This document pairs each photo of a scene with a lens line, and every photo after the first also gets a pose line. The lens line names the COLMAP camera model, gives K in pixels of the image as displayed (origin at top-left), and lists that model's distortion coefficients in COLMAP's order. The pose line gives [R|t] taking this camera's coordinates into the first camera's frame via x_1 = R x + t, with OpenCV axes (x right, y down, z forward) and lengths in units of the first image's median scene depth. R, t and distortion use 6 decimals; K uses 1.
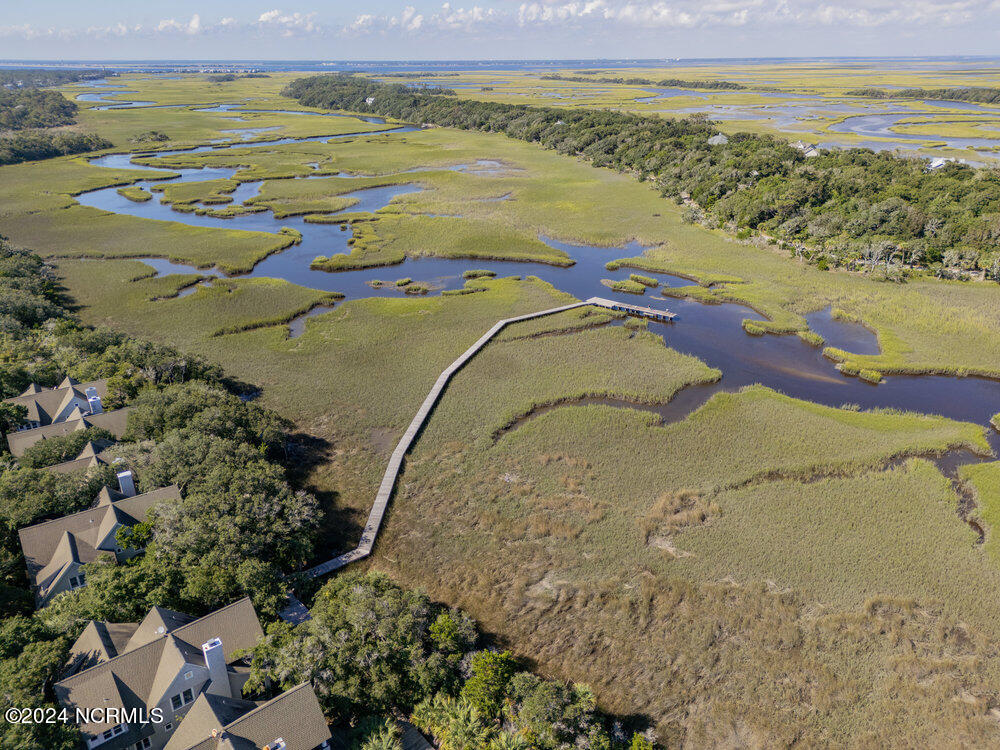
lens RADIAL K [[702.9, 0, 500.0], [0, 702.9, 375.0], [0, 0, 1]] dist [0.052753, -0.038090]
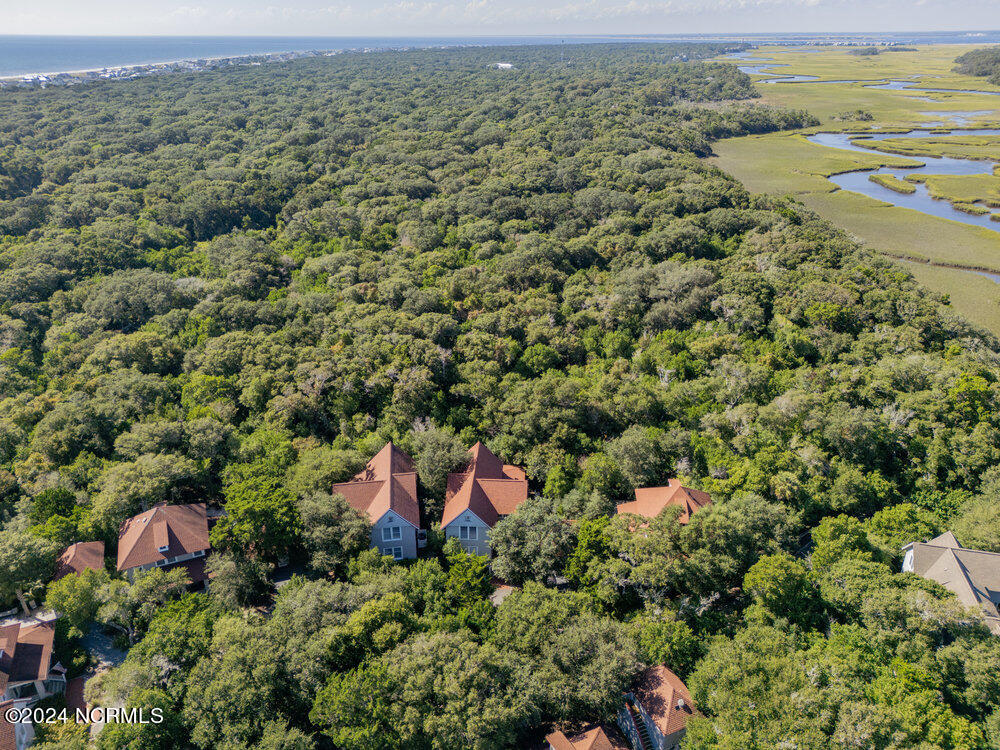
lens RADIAL K [[713.5, 0, 511.5], [0, 713.5, 376.5], [0, 0, 1]] dist [0.039262, -0.032024]
pose [[0.745617, 0.288529, -0.600672, -0.138516], [-0.270487, 0.954847, 0.122897, 0.000168], [0.609009, 0.070840, 0.789994, -0.003187]]
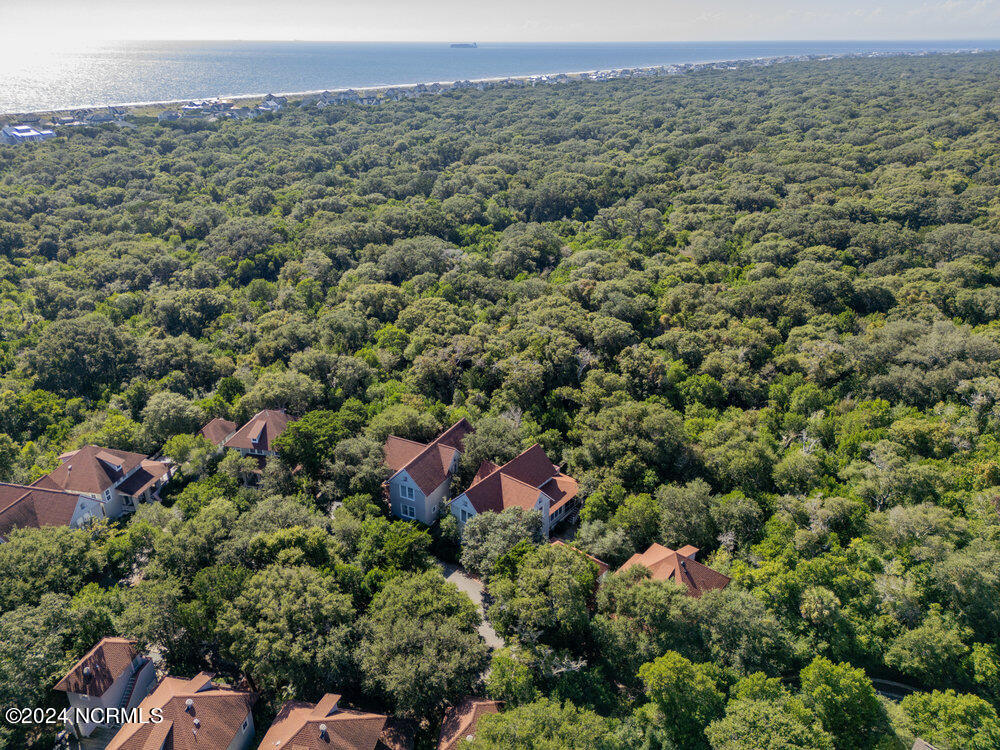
lens RADIAL K [[713.5, 0, 511.5], [0, 713.5, 376.5], [0, 0, 1]] dist [0.039262, -0.032024]
pose [[0.215391, 0.415685, -0.883636, -0.102536], [-0.392123, 0.865536, 0.311588, -0.024064], [0.894342, 0.279380, 0.349428, 0.051449]]
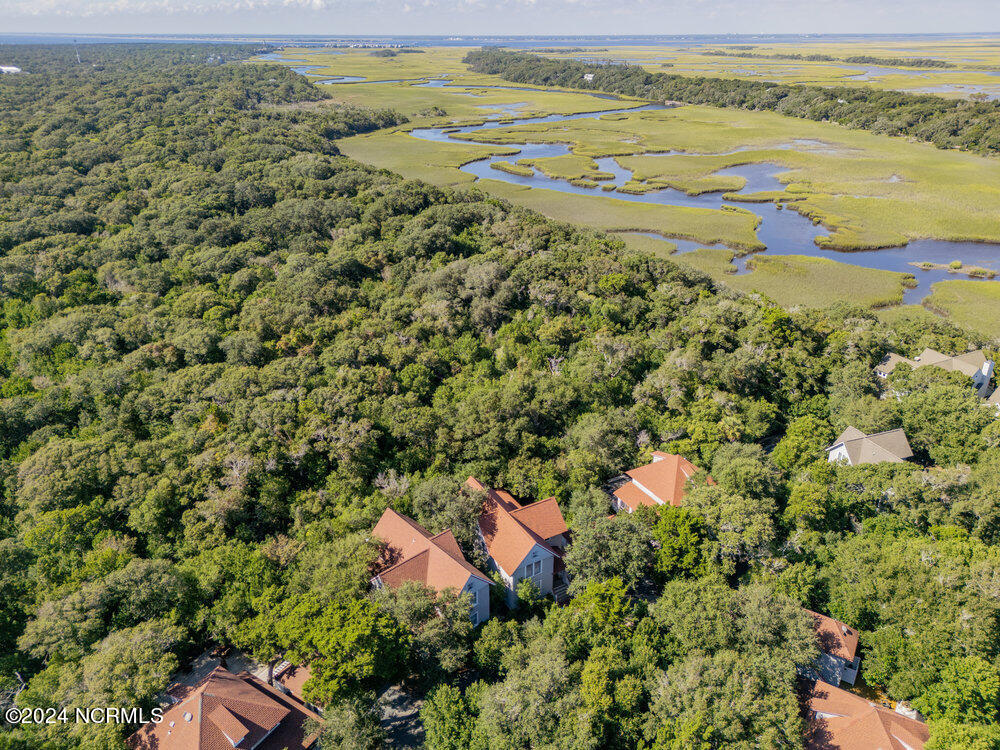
lens RADIAL K [[702.9, 0, 500.0], [0, 702.9, 375.0], [0, 0, 1]] dist [0.052753, -0.038090]
pose [[0.990109, 0.065283, -0.124188, -0.210001], [-0.061653, 0.997557, 0.032861, 0.009169], [0.126030, -0.024880, 0.991714, -0.023732]]
